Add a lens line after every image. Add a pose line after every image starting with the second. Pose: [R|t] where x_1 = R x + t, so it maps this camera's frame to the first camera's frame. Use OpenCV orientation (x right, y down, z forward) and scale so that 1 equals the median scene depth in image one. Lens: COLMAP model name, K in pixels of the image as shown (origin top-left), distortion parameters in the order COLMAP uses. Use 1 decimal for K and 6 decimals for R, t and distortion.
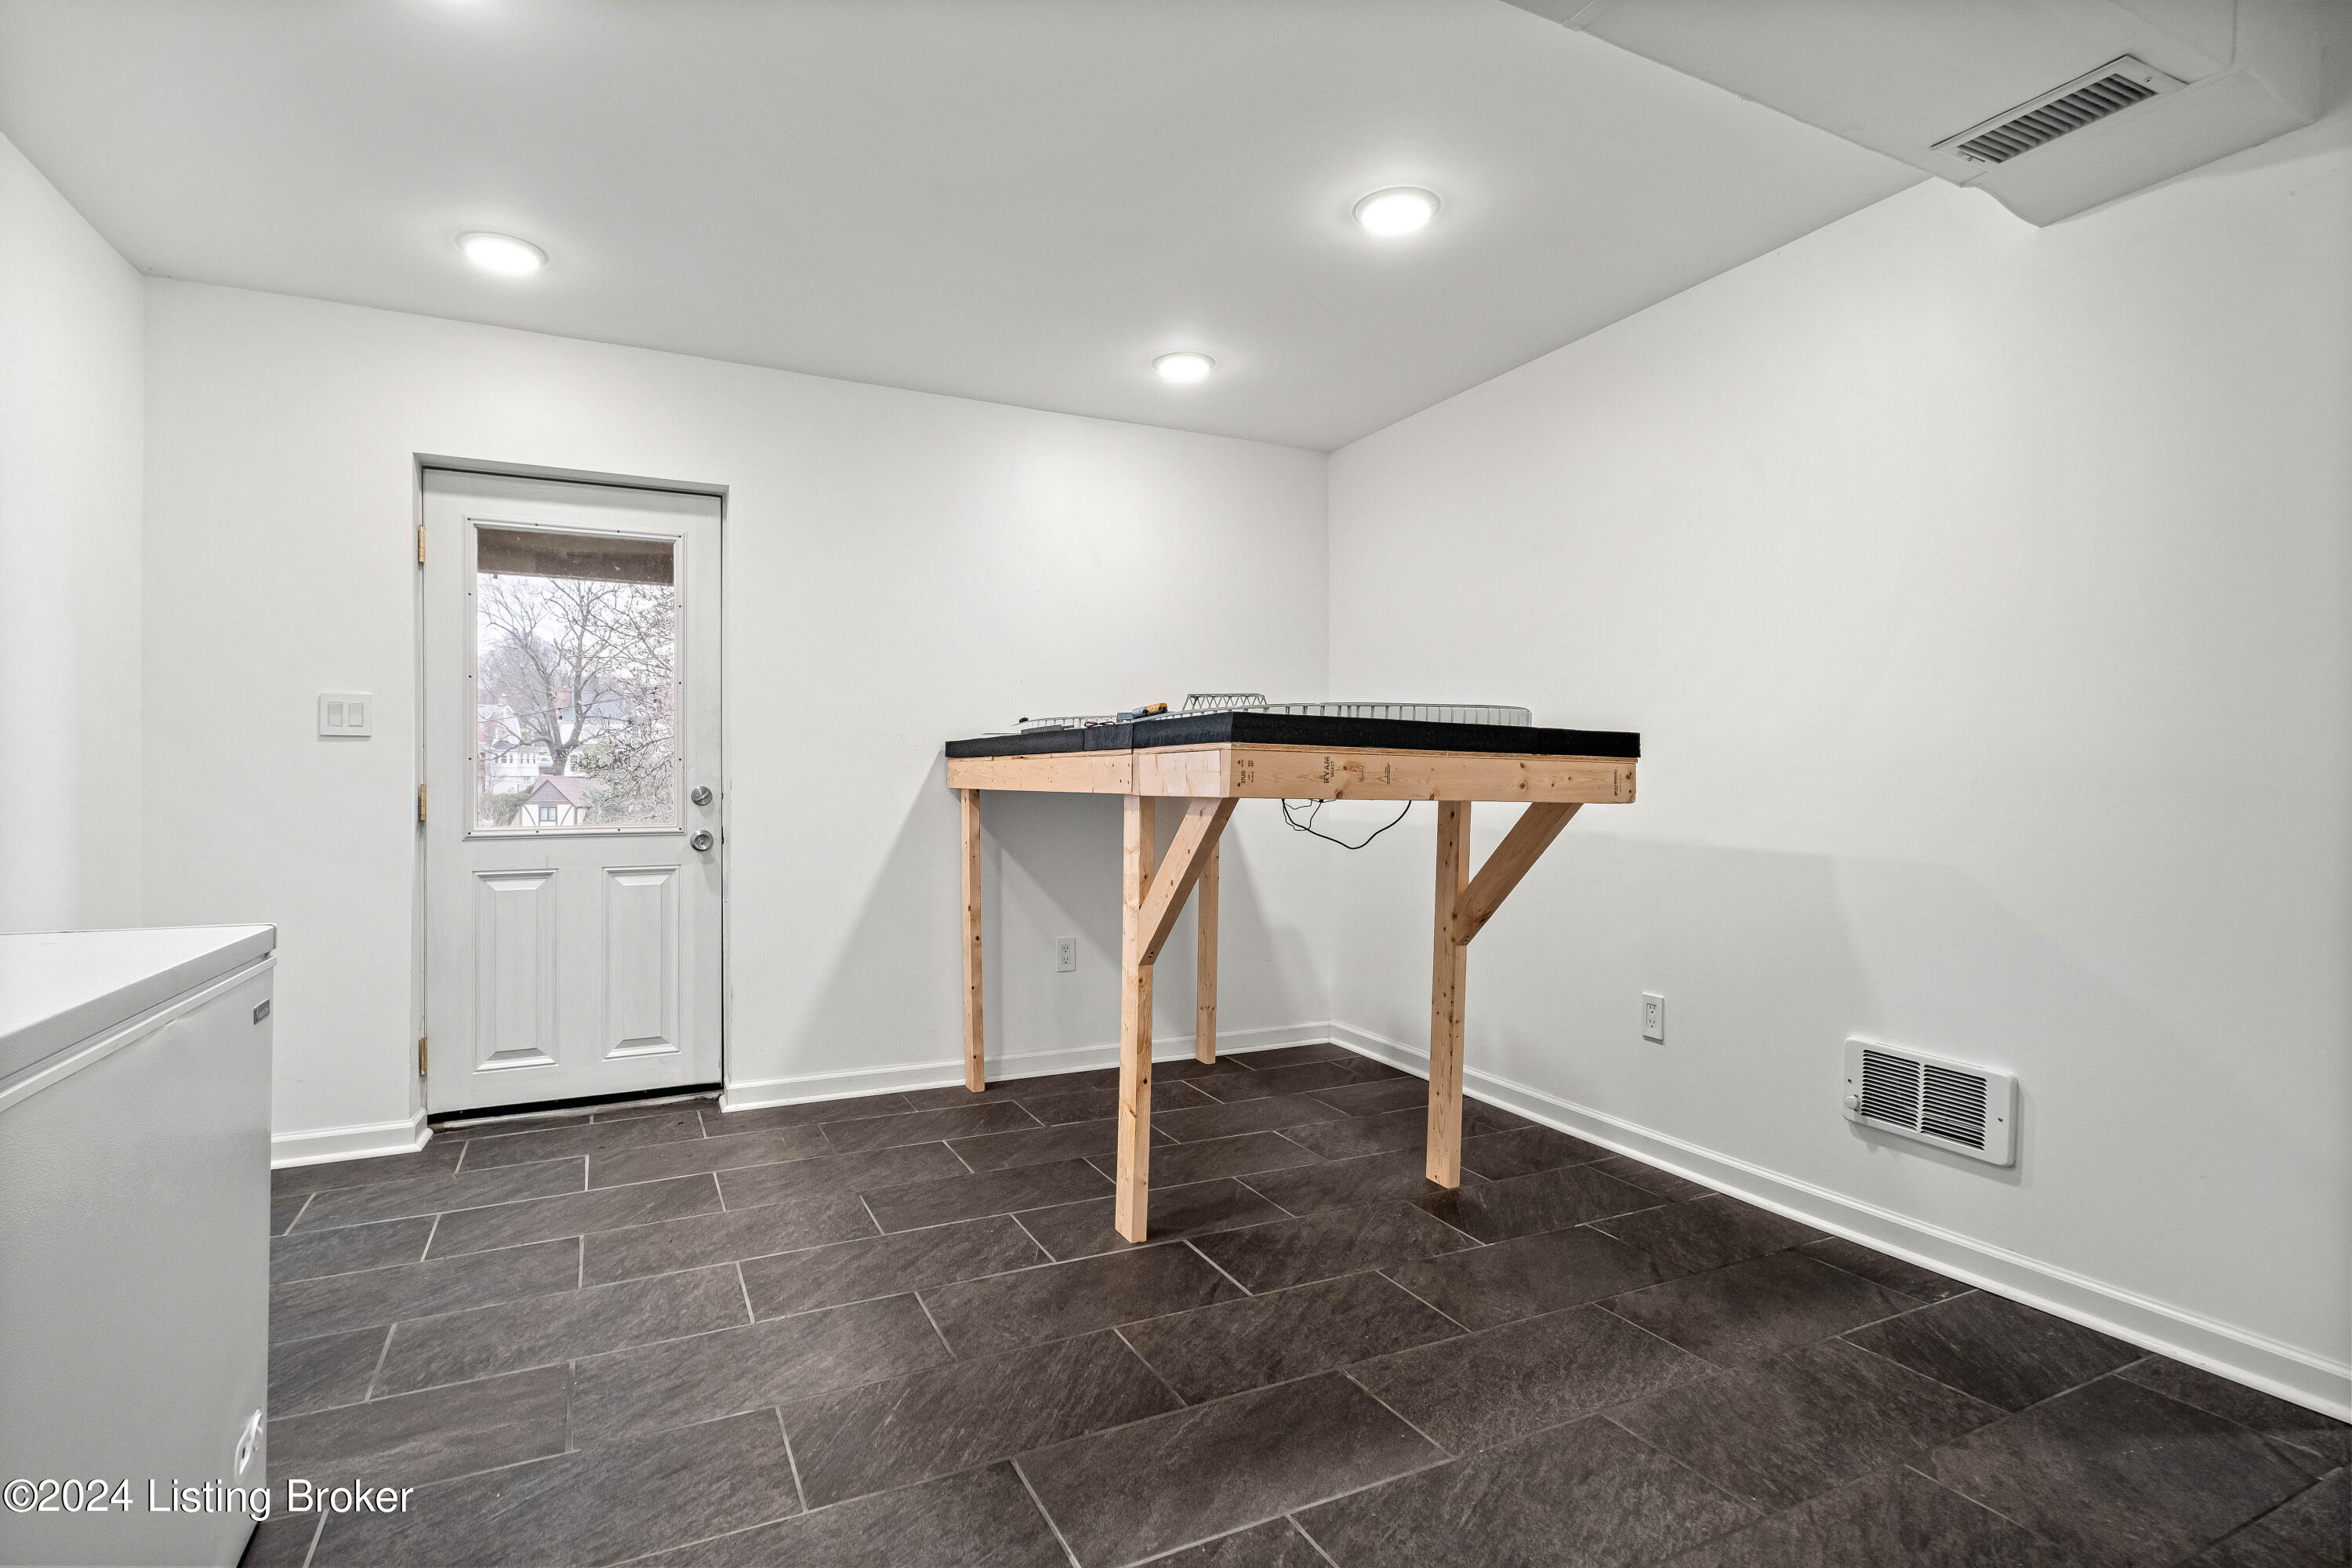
lens RADIAL K [[1157.0, 0, 1171.1], [0, 1157.0, 762.6], [0, 0, 1]] dist [-0.003477, -0.001568]
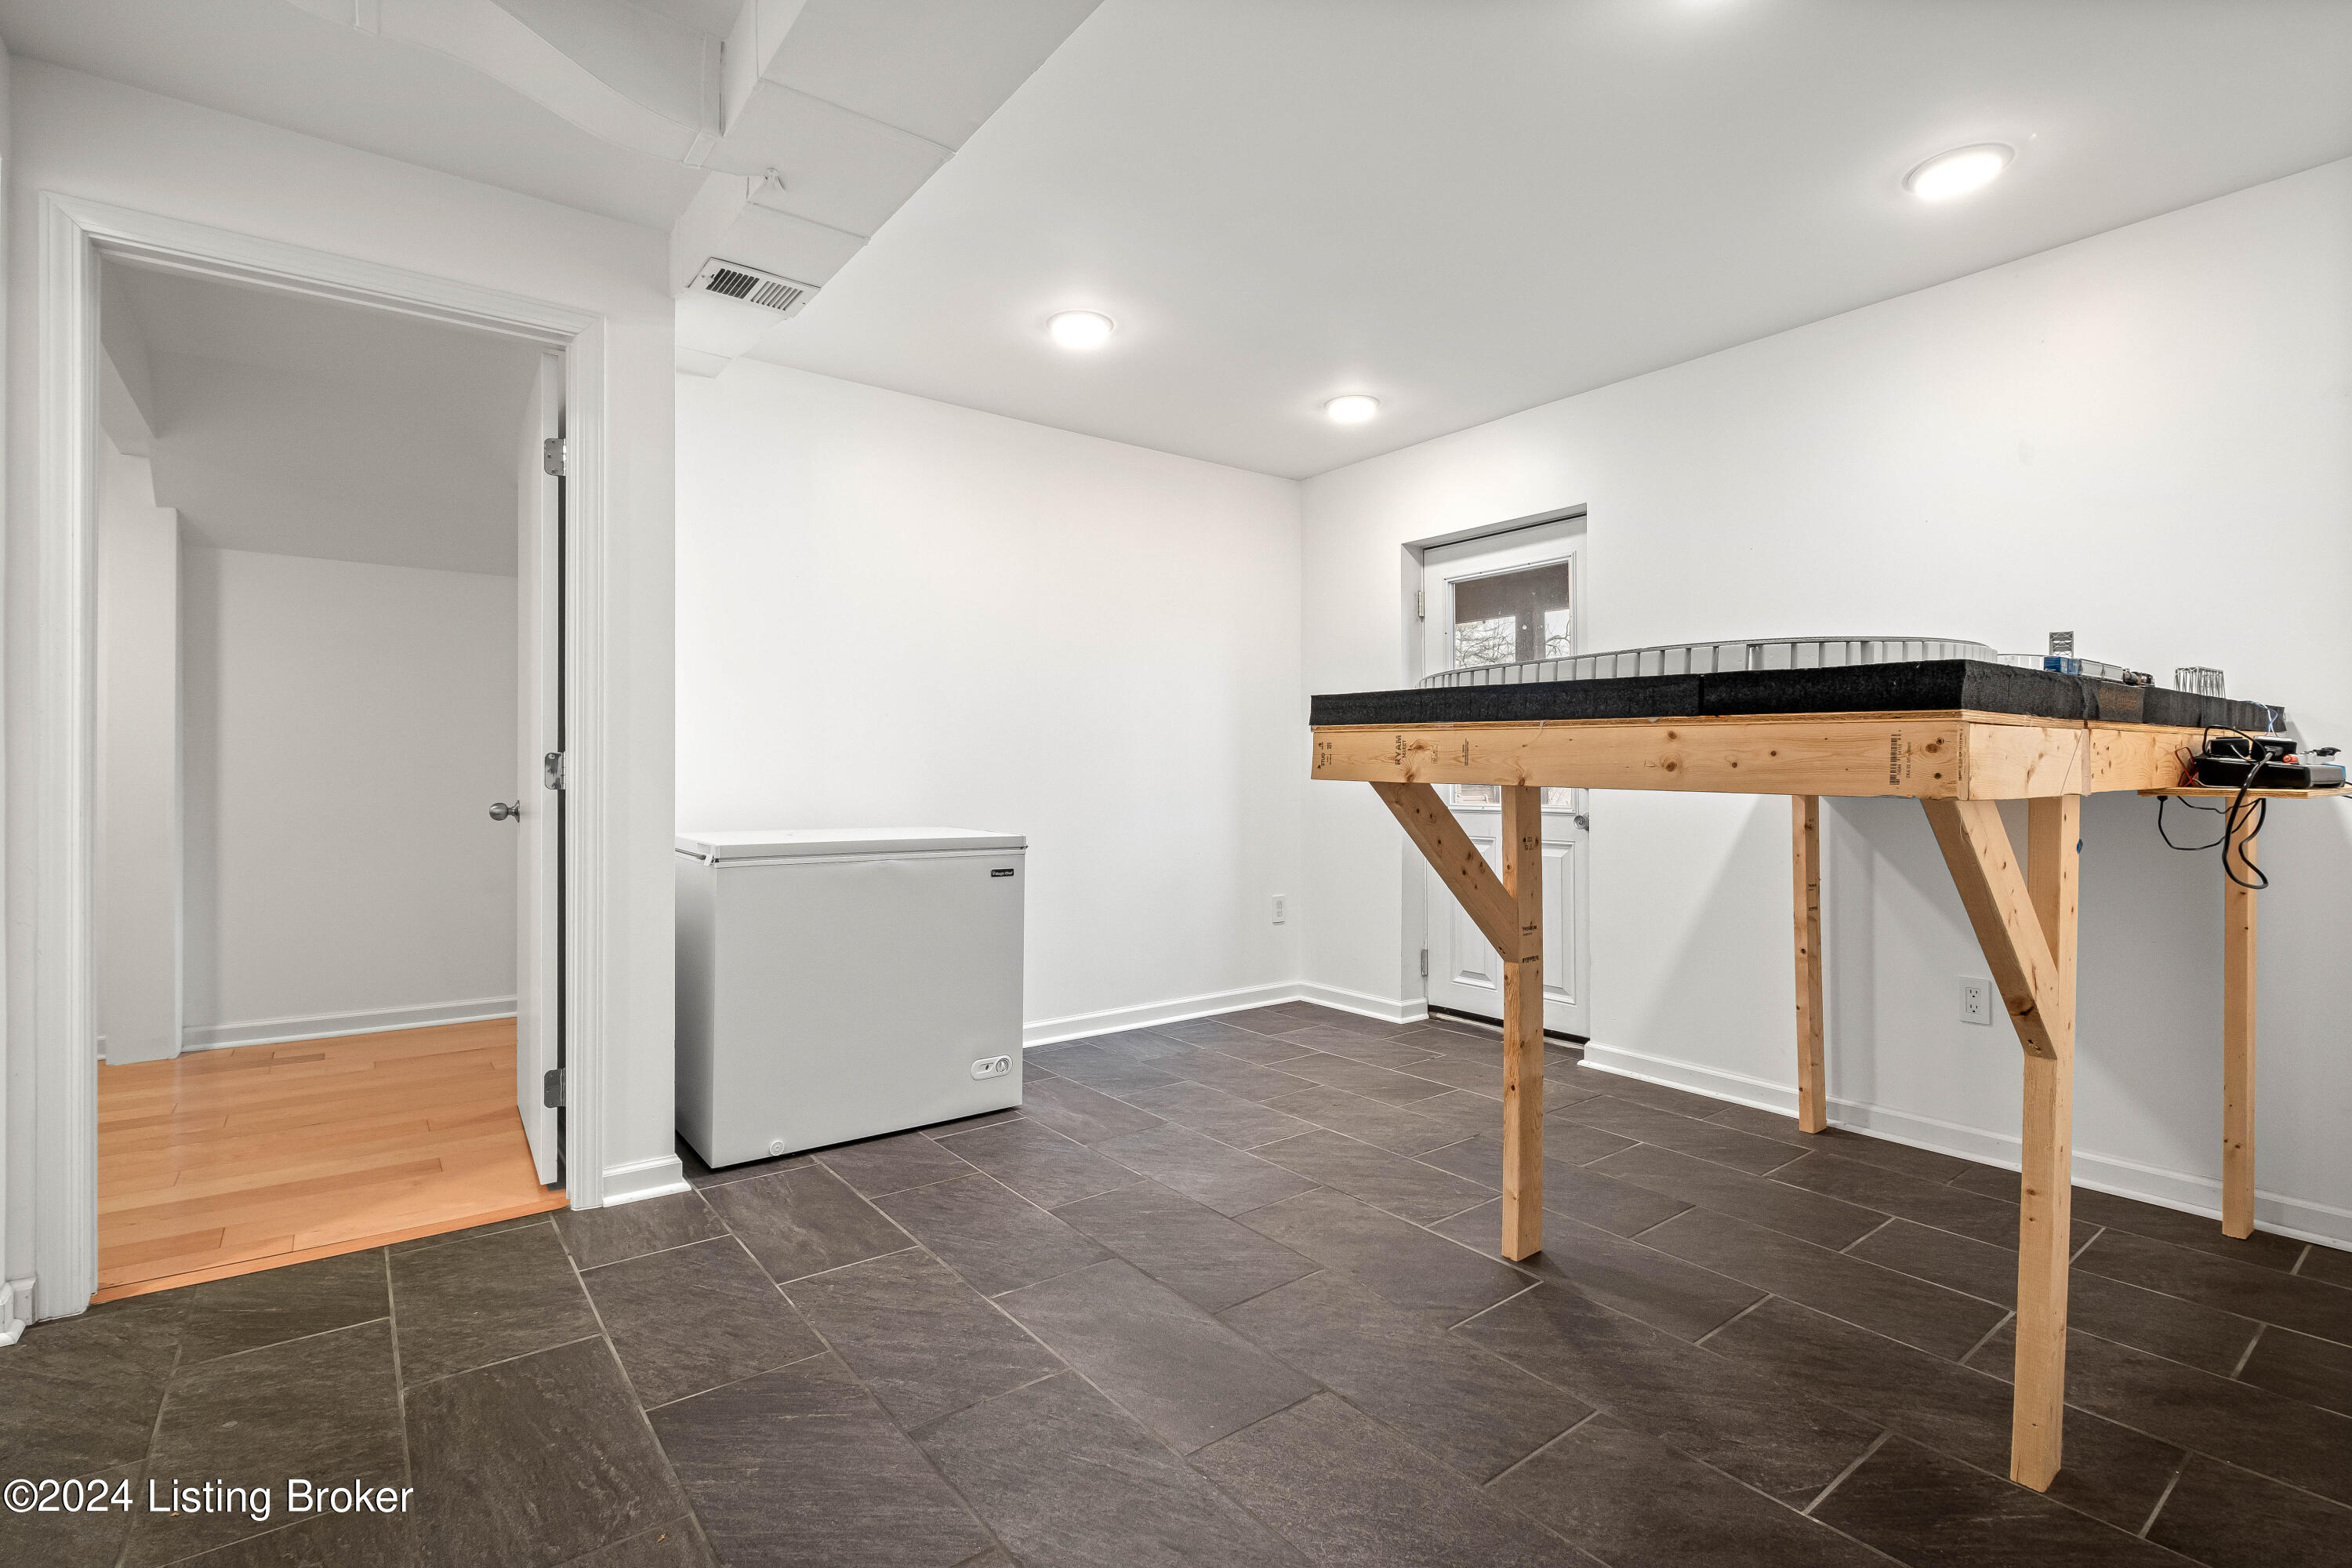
lens RADIAL K [[1103.3, 0, 1172.4], [0, 1103.3, 753.4], [0, 0, 1]] dist [0.023127, -0.017001]
pose [[0.171319, -0.019333, -0.985026, 0.782032], [0.017238, 0.999713, -0.016623, 0.016651], [0.985065, -0.014132, 0.171603, 0.559490]]
